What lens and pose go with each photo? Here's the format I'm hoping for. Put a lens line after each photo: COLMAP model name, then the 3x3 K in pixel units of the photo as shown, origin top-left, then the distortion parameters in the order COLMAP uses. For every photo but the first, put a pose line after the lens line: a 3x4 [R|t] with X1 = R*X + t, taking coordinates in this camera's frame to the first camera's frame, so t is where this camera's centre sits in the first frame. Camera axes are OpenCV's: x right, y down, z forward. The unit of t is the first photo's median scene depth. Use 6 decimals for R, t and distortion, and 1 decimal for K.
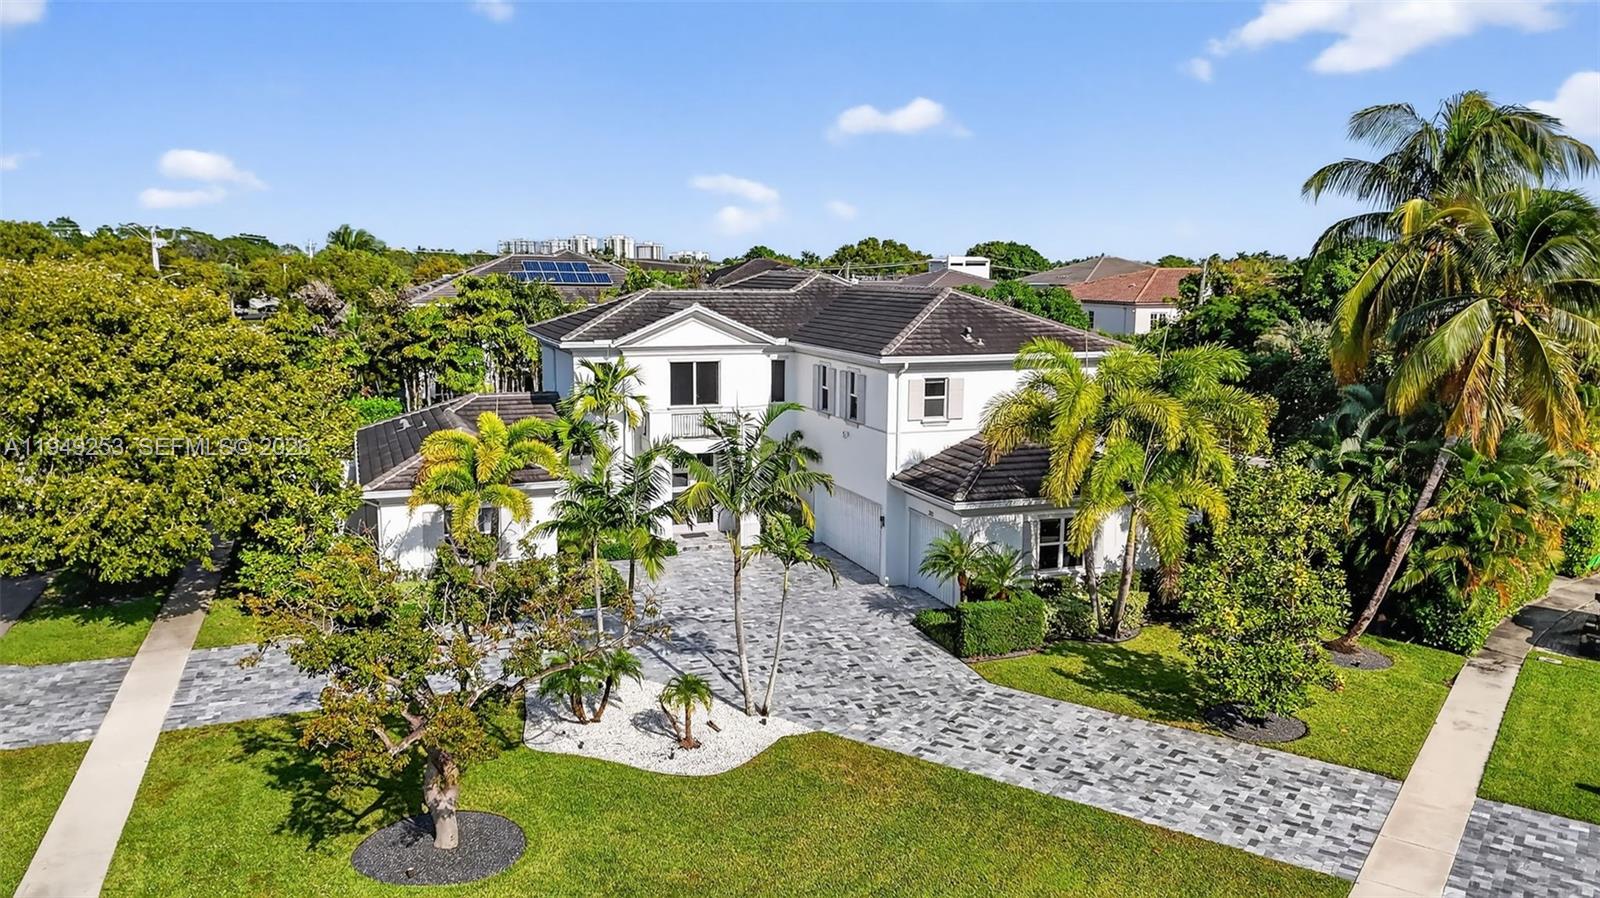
lens RADIAL K [[1171.5, 0, 800.0], [0, 1171.5, 449.0], [0, 0, 1]] dist [0.103924, -0.127211]
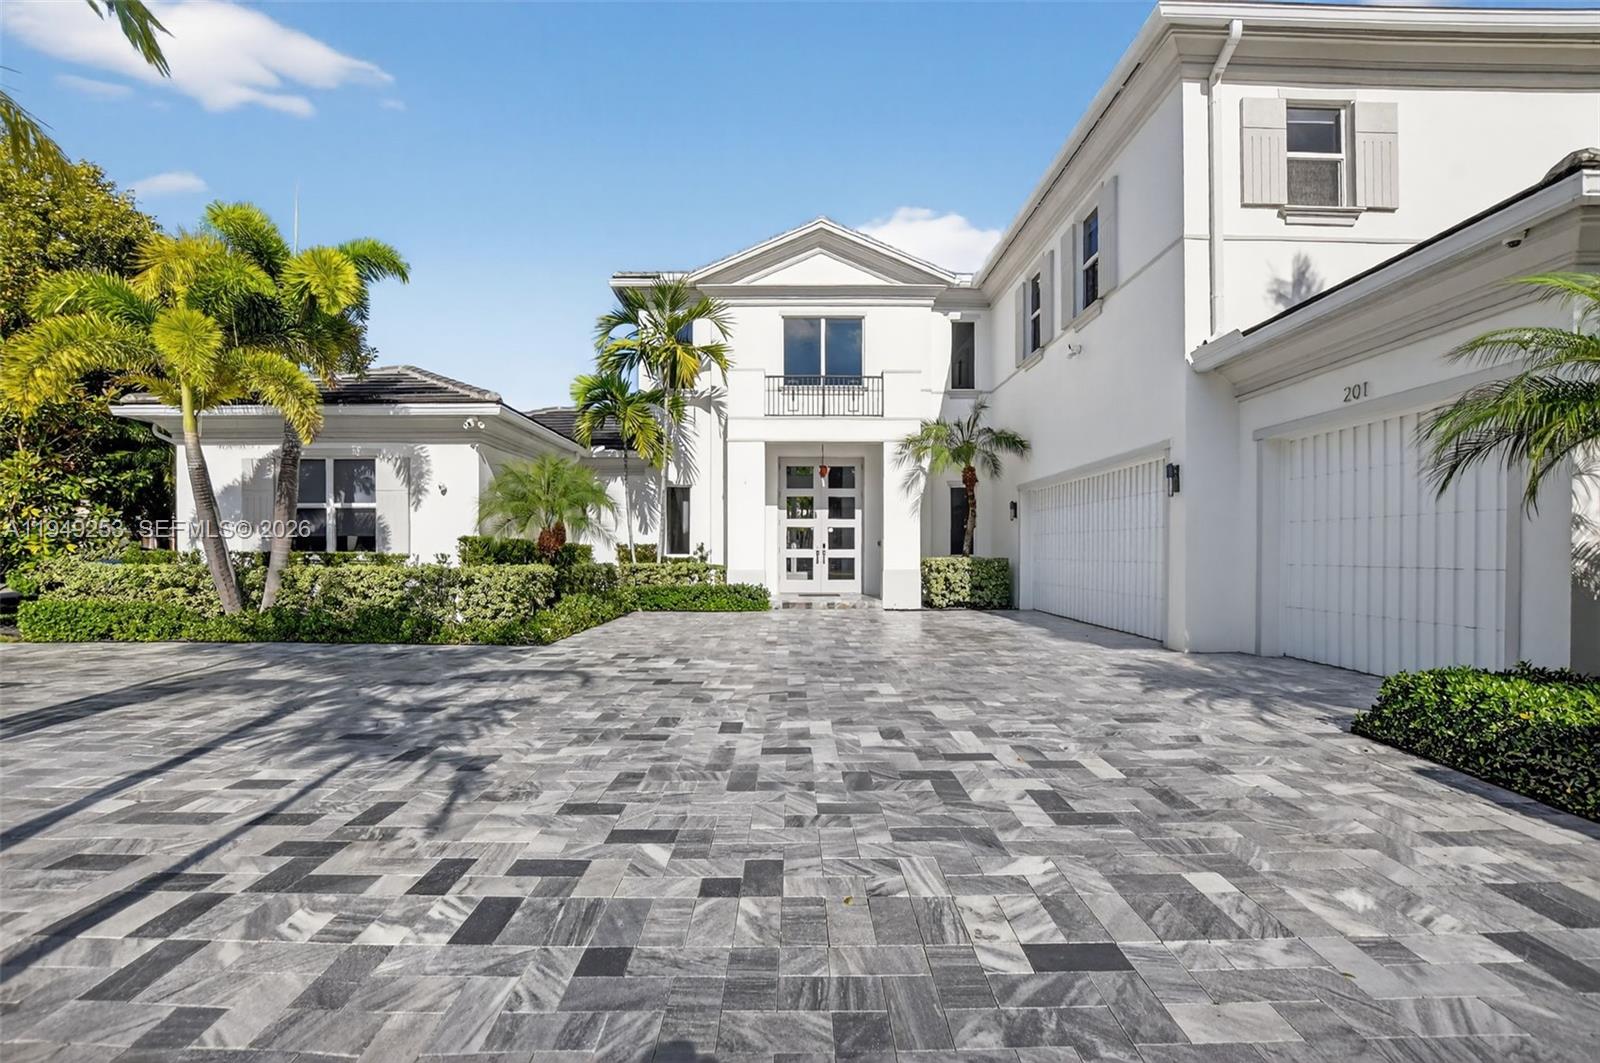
lens RADIAL K [[718.5, 0, 793.6], [0, 718.5, 541.1], [0, 0, 1]] dist [-0.027051, 0.000012]
pose [[0.937427, -0.000688, -0.348180, 0.035502], [-0.059908, 0.984766, -0.163239, 0.127101], [0.342988, 0.173883, 0.923106, 0.750554]]
